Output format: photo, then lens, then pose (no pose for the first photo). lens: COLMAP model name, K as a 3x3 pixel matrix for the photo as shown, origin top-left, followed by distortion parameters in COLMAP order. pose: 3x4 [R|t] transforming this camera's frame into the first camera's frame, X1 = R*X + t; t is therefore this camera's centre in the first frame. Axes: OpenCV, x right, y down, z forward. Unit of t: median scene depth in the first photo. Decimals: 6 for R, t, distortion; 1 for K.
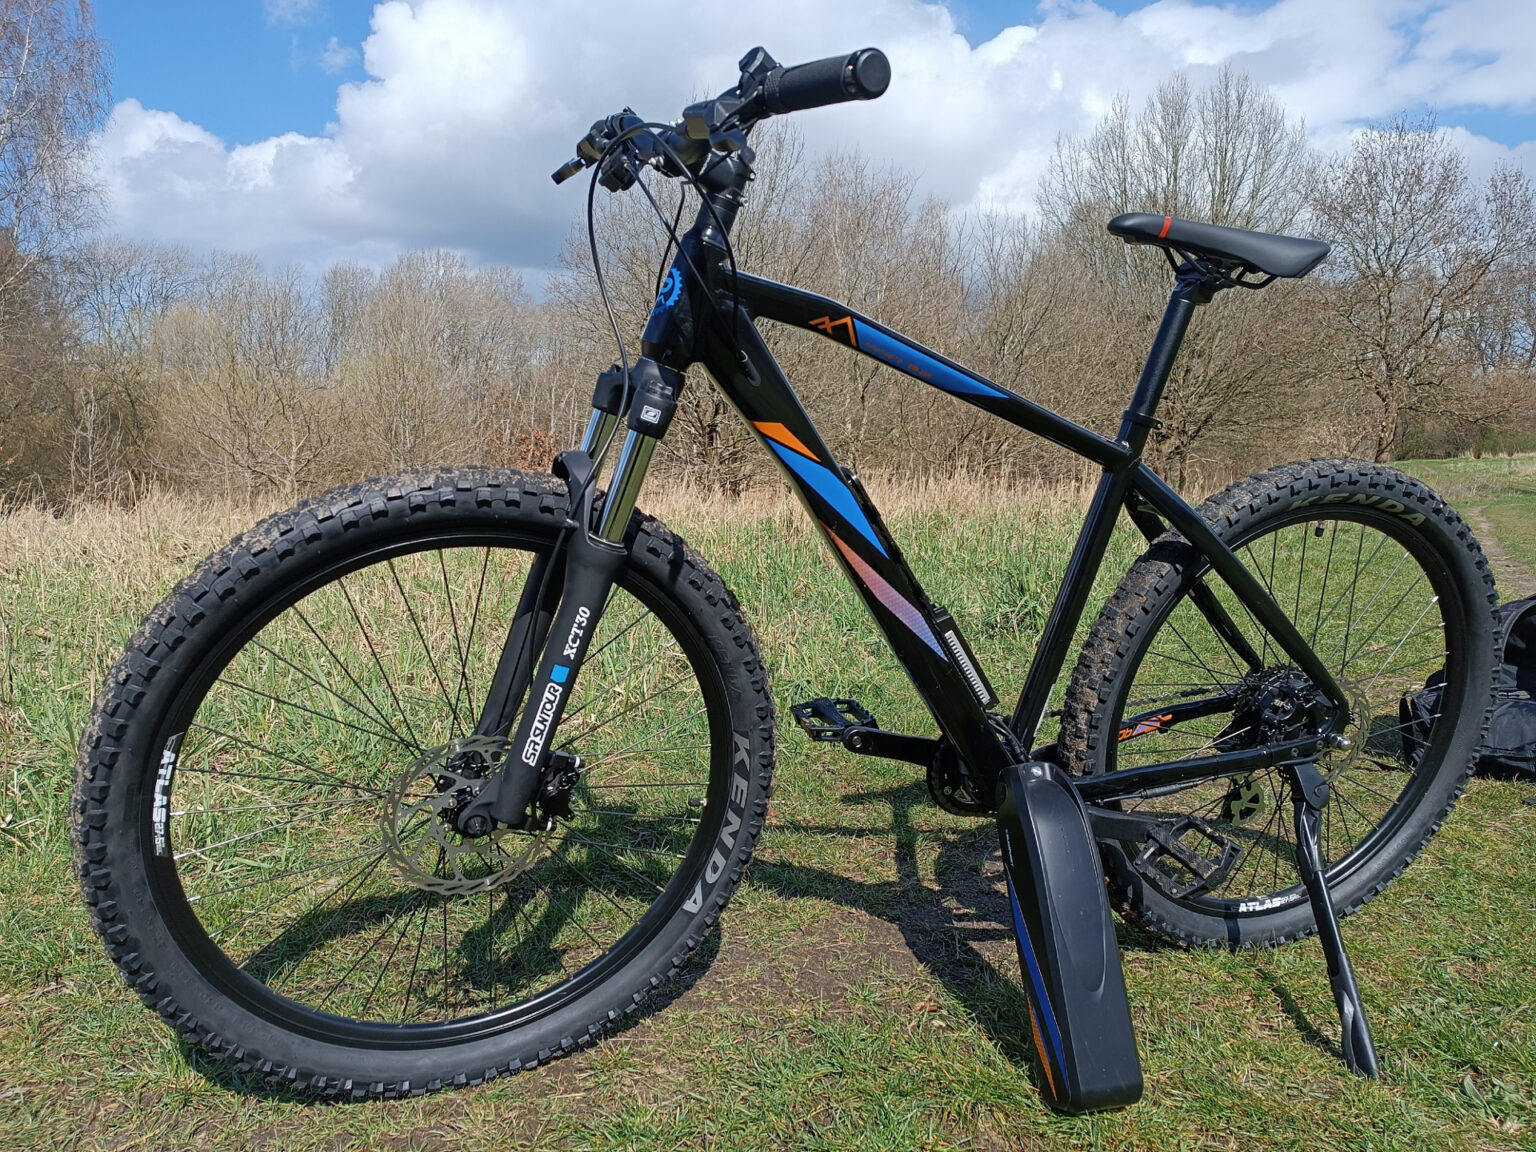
lens RADIAL K [[1104.0, 0, 768.0], [0, 1104.0, 576.0], [0, 0, 1]] dist [0.101162, -0.058298]
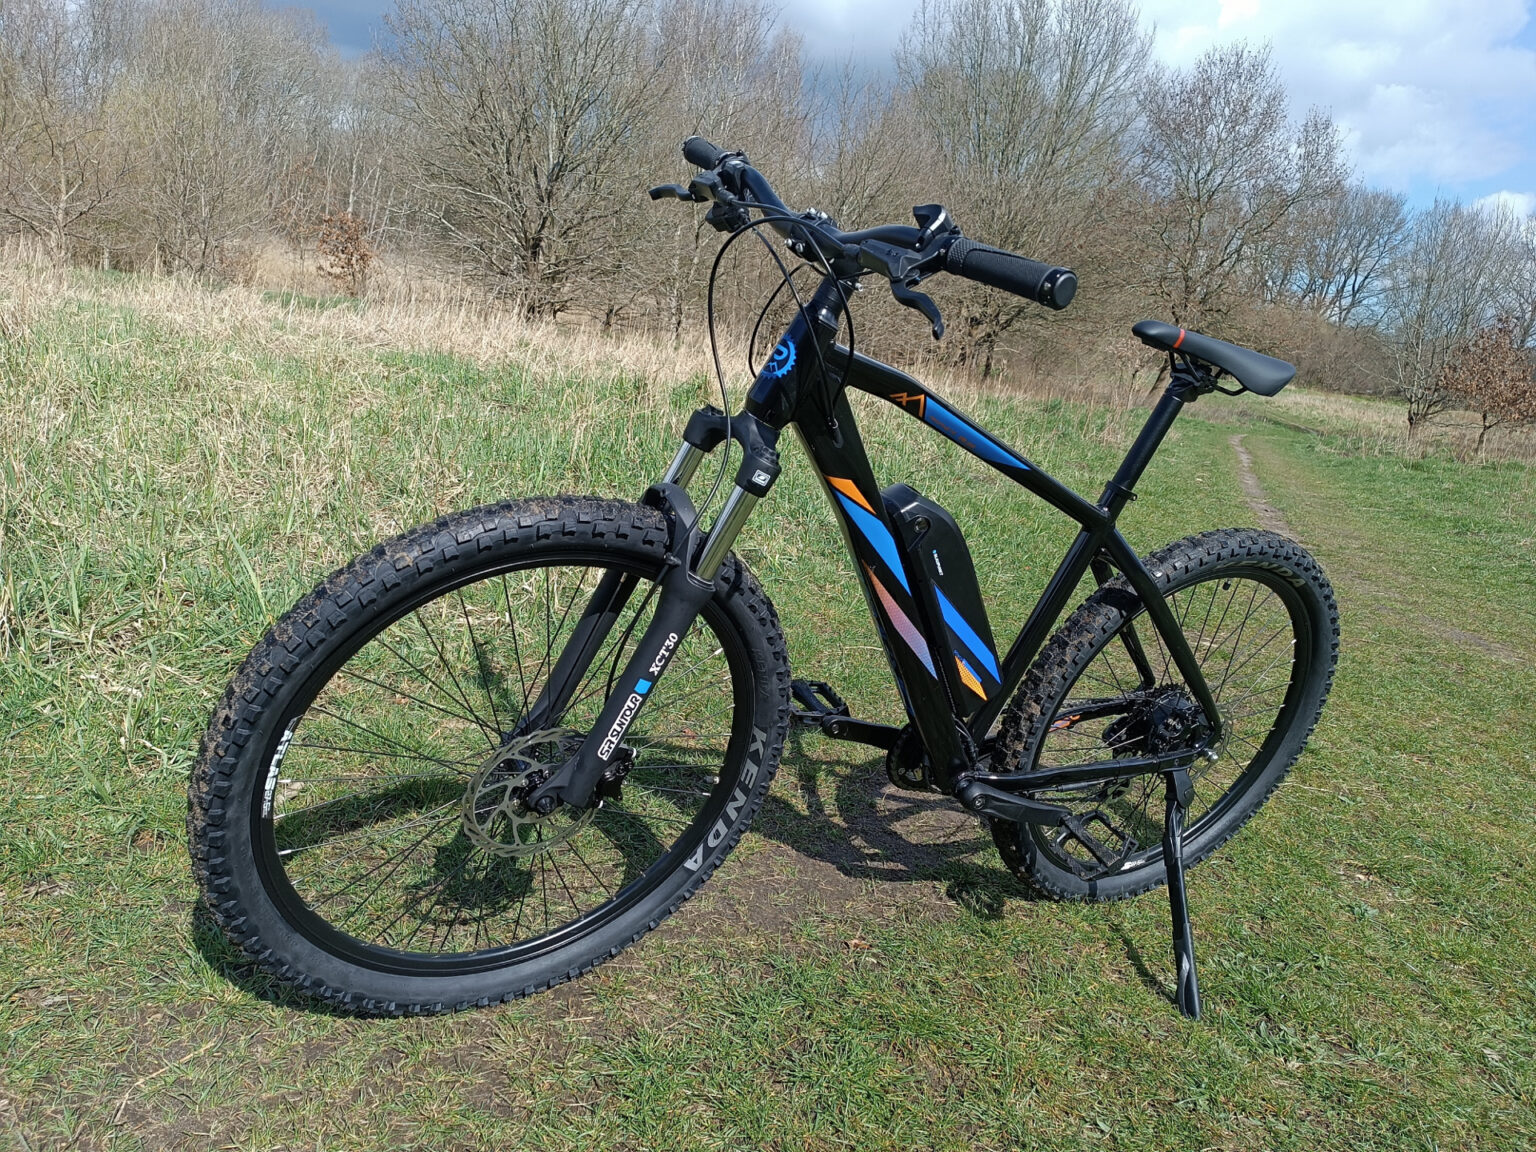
lens RADIAL K [[1104.0, 0, 768.0], [0, 1104.0, 576.0], [0, 0, 1]] dist [0.101162, -0.058298]
pose [[0.975876, 0.108537, 0.189433, -0.254370], [-0.134581, 0.982272, 0.130500, -0.164782], [-0.171911, -0.152846, 0.973183, -0.091708]]
